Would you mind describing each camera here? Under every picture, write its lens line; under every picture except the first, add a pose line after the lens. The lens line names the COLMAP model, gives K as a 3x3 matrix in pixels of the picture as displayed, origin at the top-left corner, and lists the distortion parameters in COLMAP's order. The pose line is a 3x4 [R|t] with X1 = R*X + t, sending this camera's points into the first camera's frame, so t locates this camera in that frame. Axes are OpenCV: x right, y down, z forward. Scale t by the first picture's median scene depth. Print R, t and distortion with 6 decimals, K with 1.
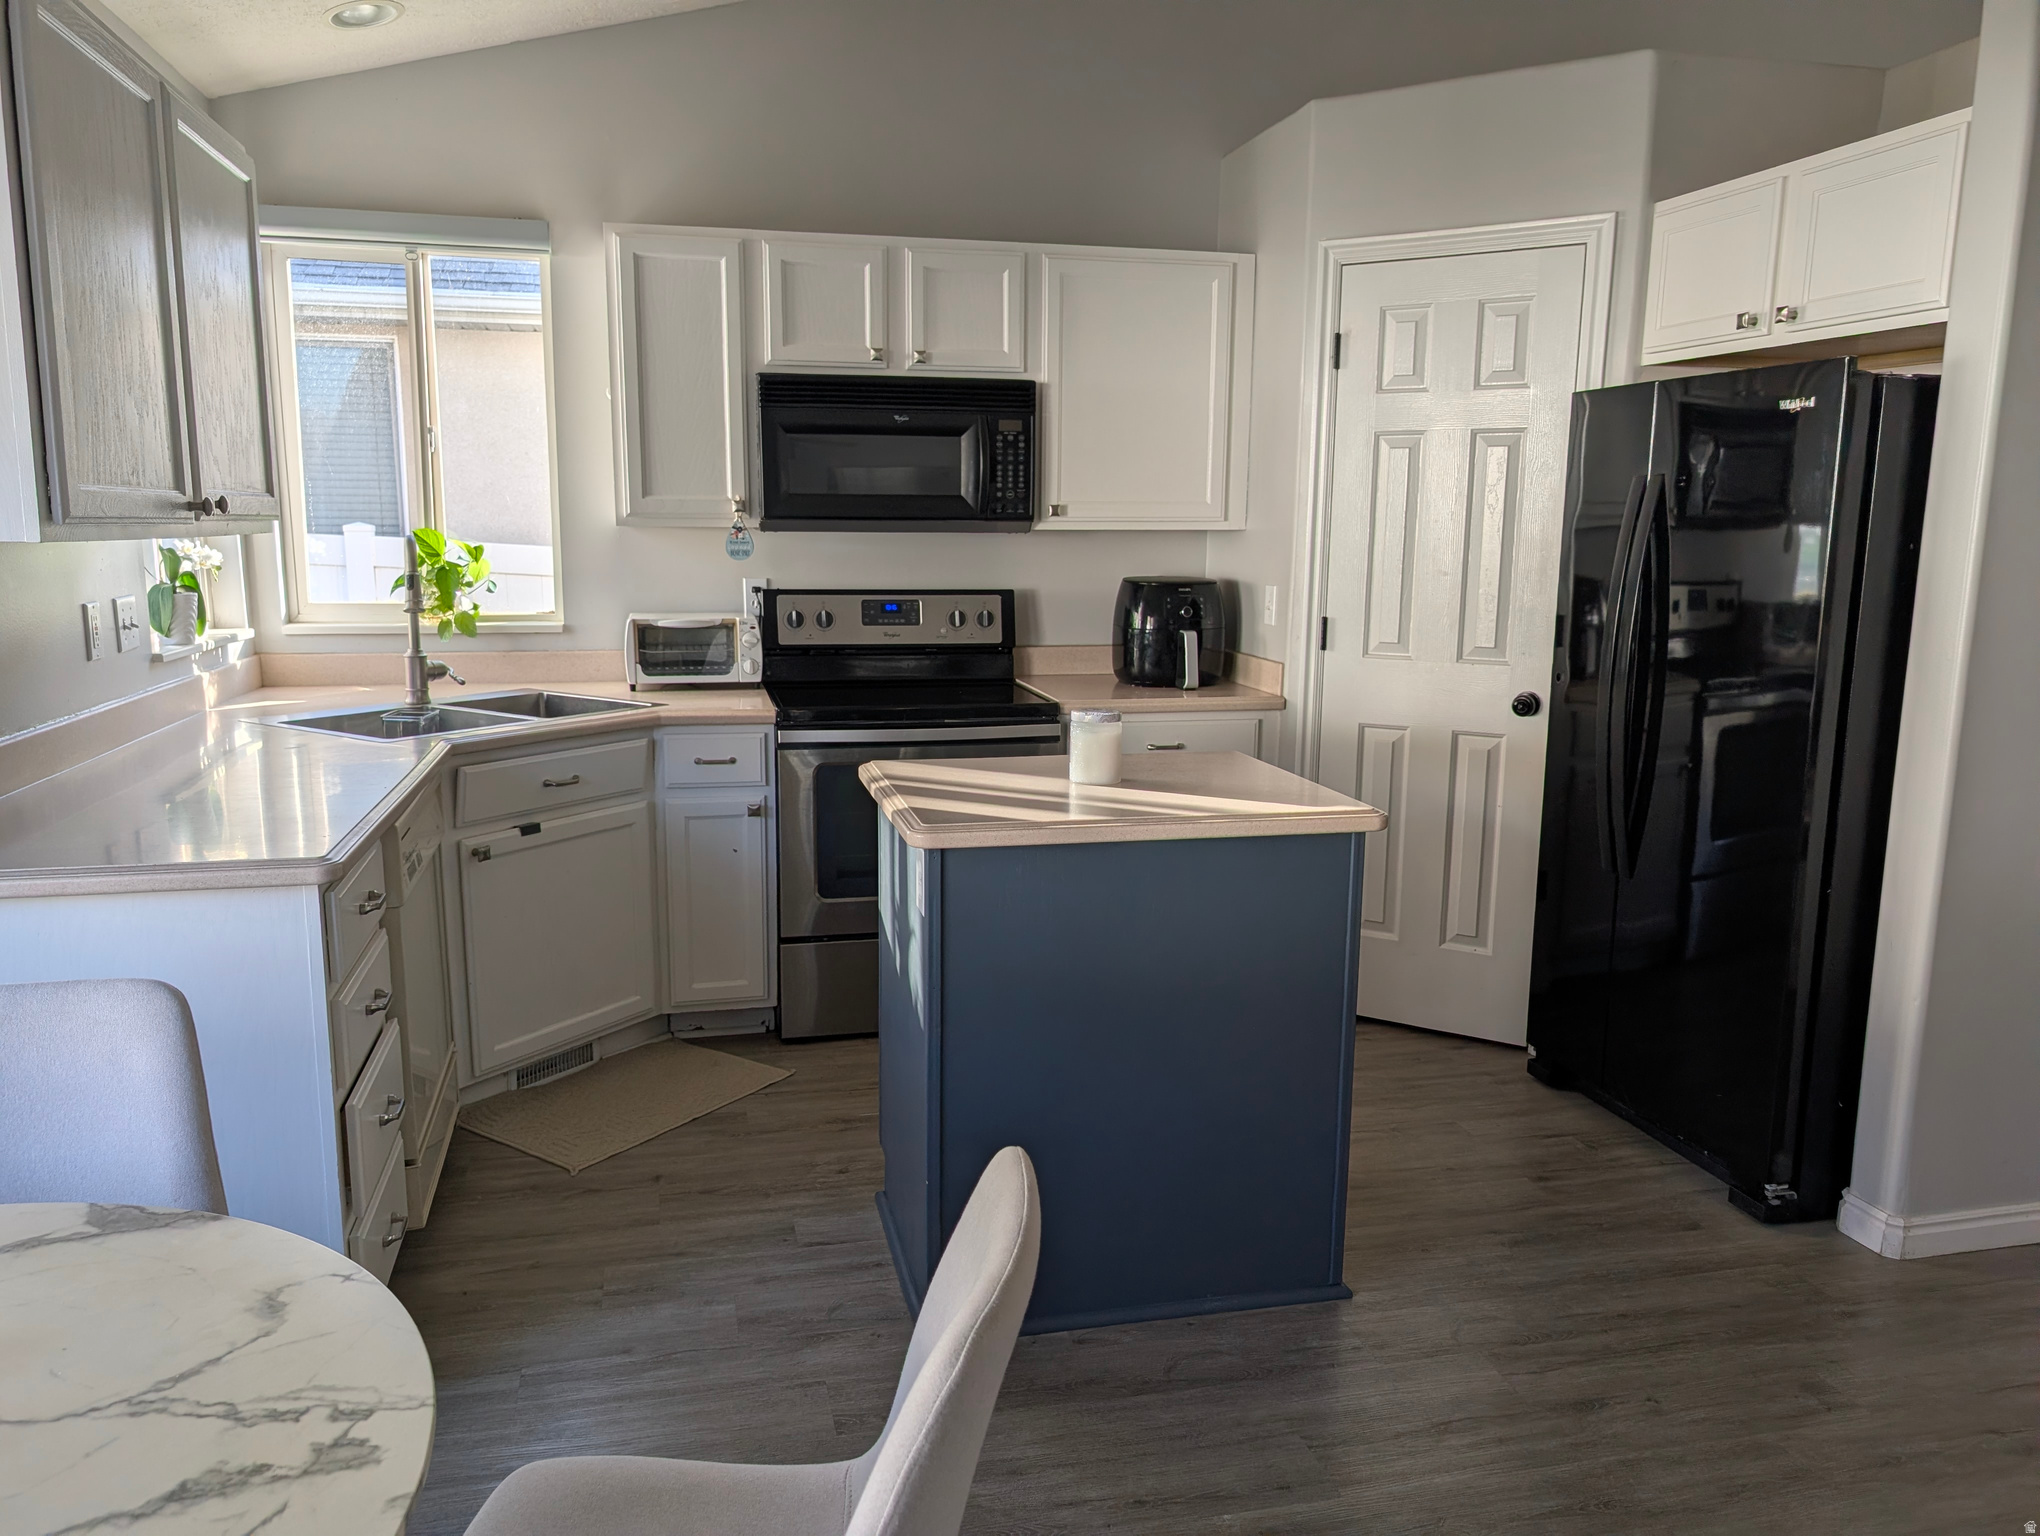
lens RADIAL K [[1467.3, 0, 1026.9], [0, 1467.3, 773.2], [0, 0, 1]] dist [0.029335, -0.023195]
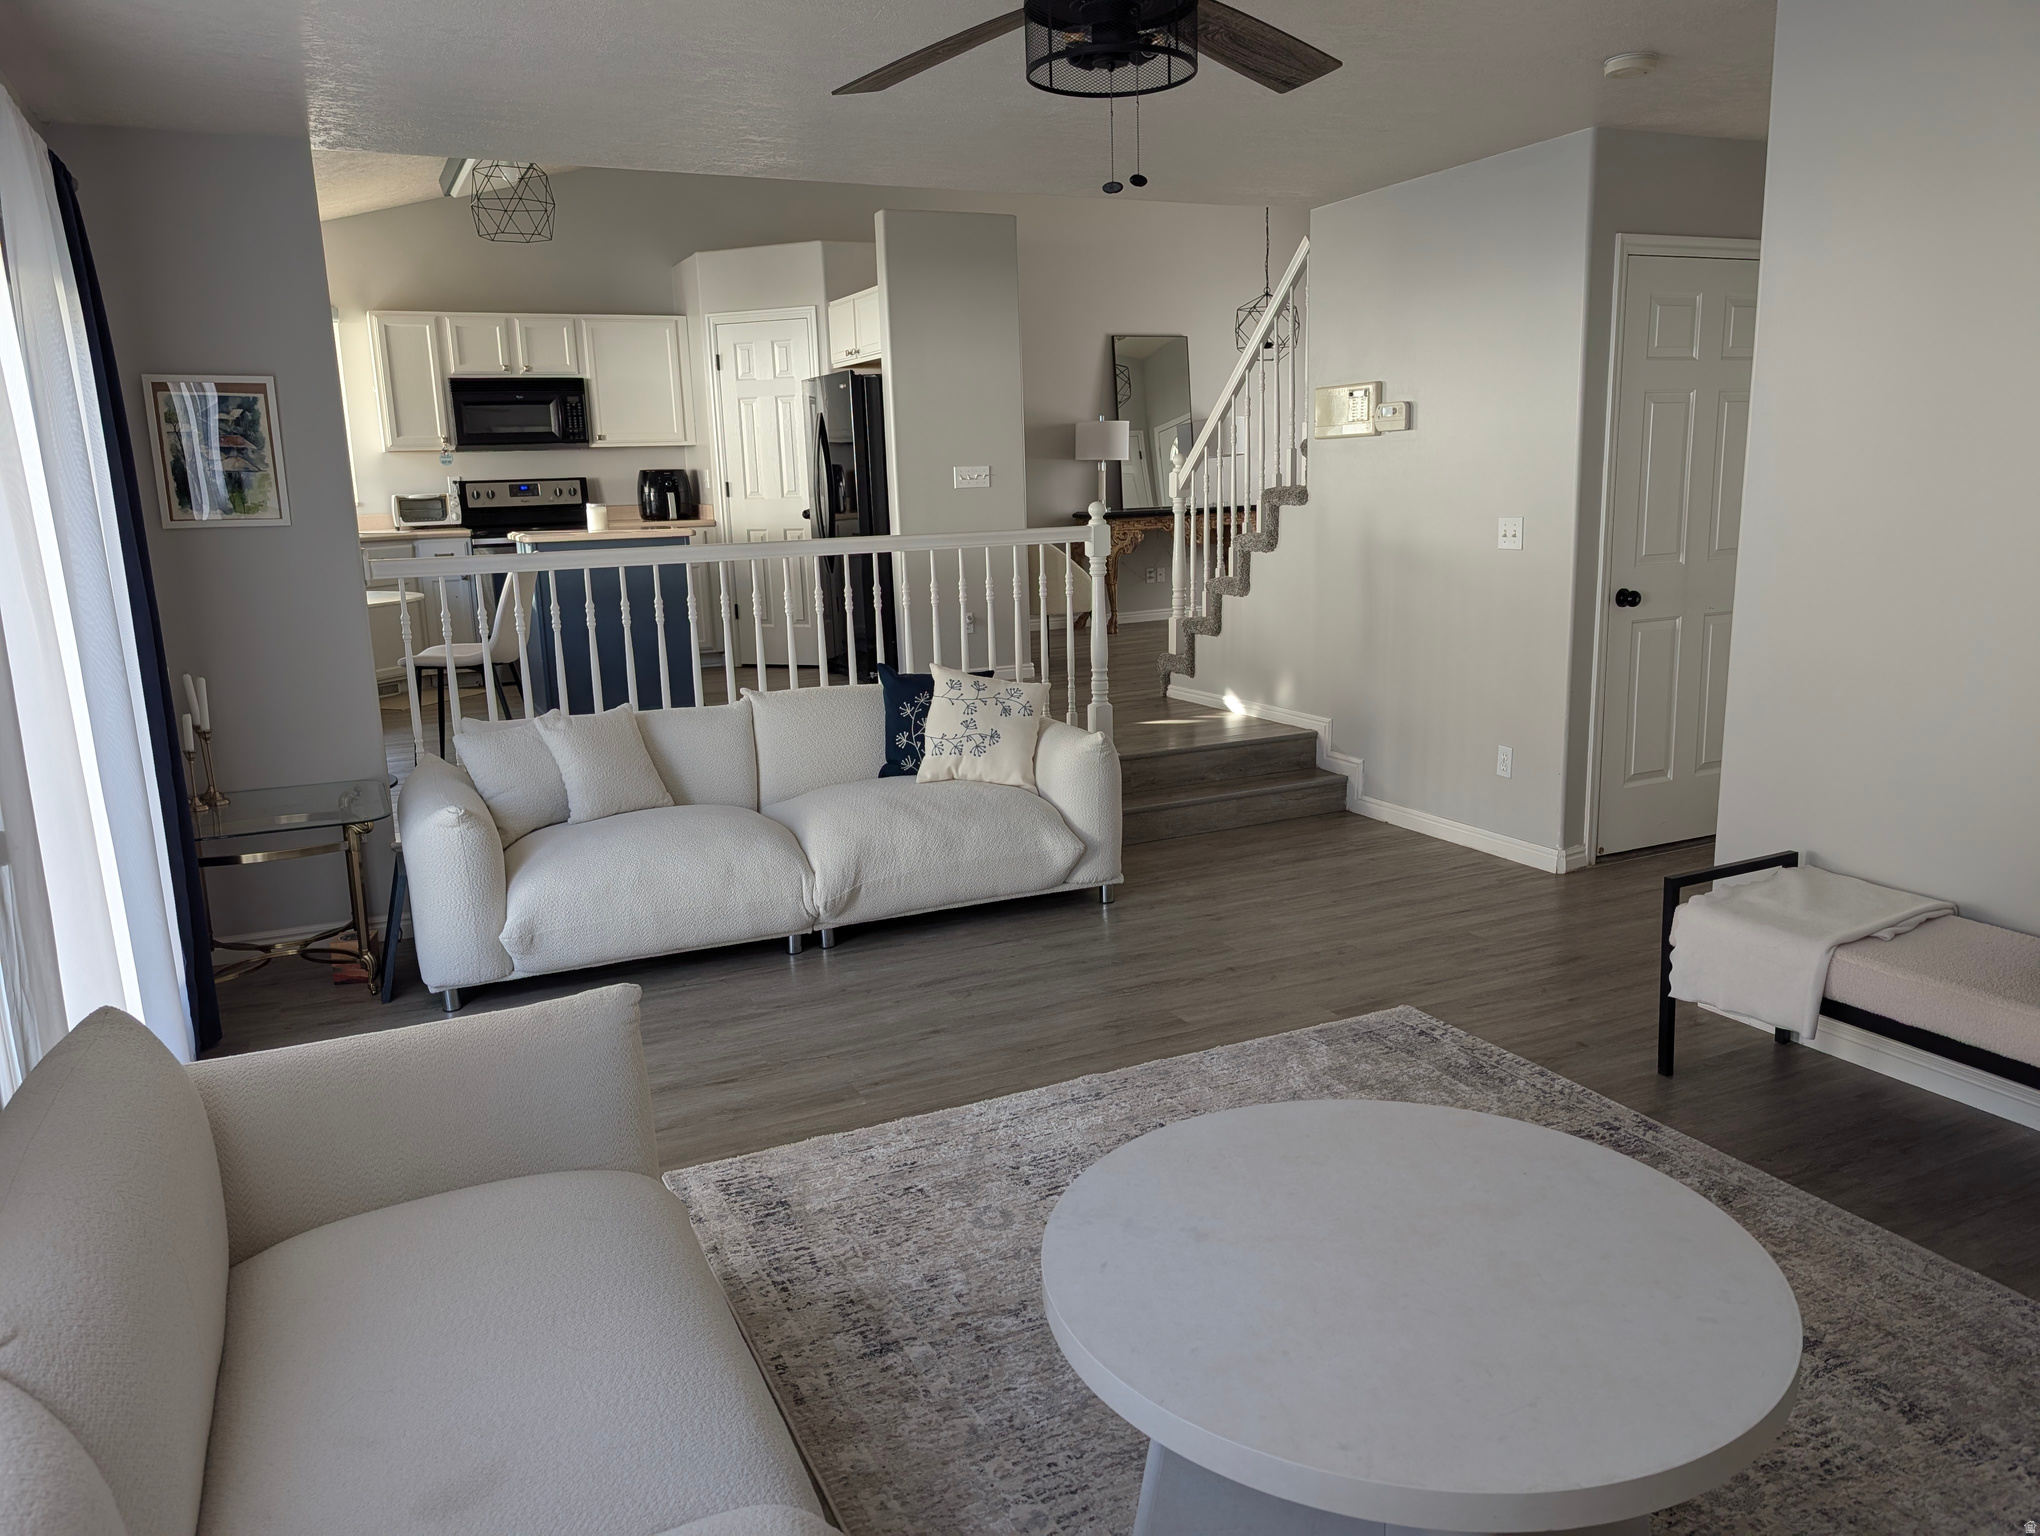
lens RADIAL K [[1467.3, 0, 1010.6], [0, 1467.3, 758.2], [0, 0, 1]] dist [0.029335, -0.023195]
pose [[0.979705, -0.074897, 0.185926, 0.176155], [0.069654, 0.996972, 0.034584, 0.259636], [-0.187953, -0.020932, 0.981955, -1.256182]]
